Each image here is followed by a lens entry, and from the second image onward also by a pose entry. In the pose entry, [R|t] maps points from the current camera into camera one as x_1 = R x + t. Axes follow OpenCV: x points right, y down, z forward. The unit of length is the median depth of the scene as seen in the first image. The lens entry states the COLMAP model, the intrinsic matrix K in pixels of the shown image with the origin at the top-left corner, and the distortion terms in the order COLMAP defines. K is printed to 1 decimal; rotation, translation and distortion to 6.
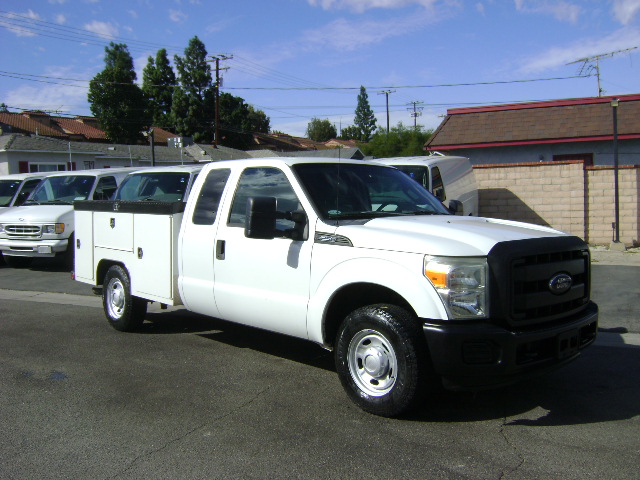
lens RADIAL K [[647.5, 0, 320.0], [0, 647.5, 240.0], [0, 0, 1]] dist [-0.125636, 0.009640]
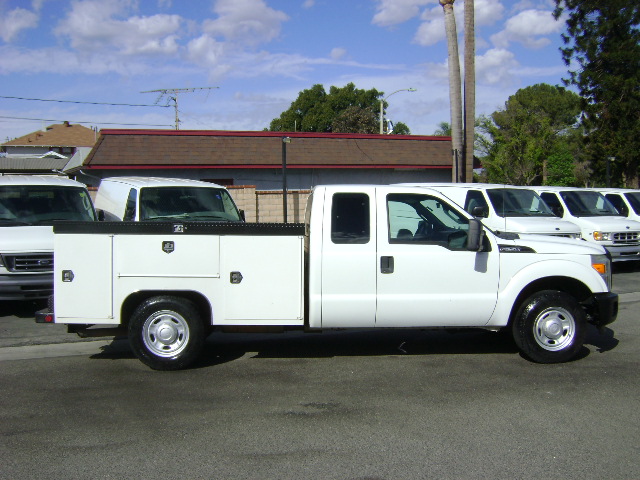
lens RADIAL K [[647.5, 0, 320.0], [0, 647.5, 240.0], [0, 0, 1]] dist [-0.125636, 0.009640]
pose [[0.643616, -0.024000, 0.764972, -0.865371], [0.046694, 0.998878, -0.007947, -0.019908], [-0.763923, 0.040834, 0.644014, 0.278658]]
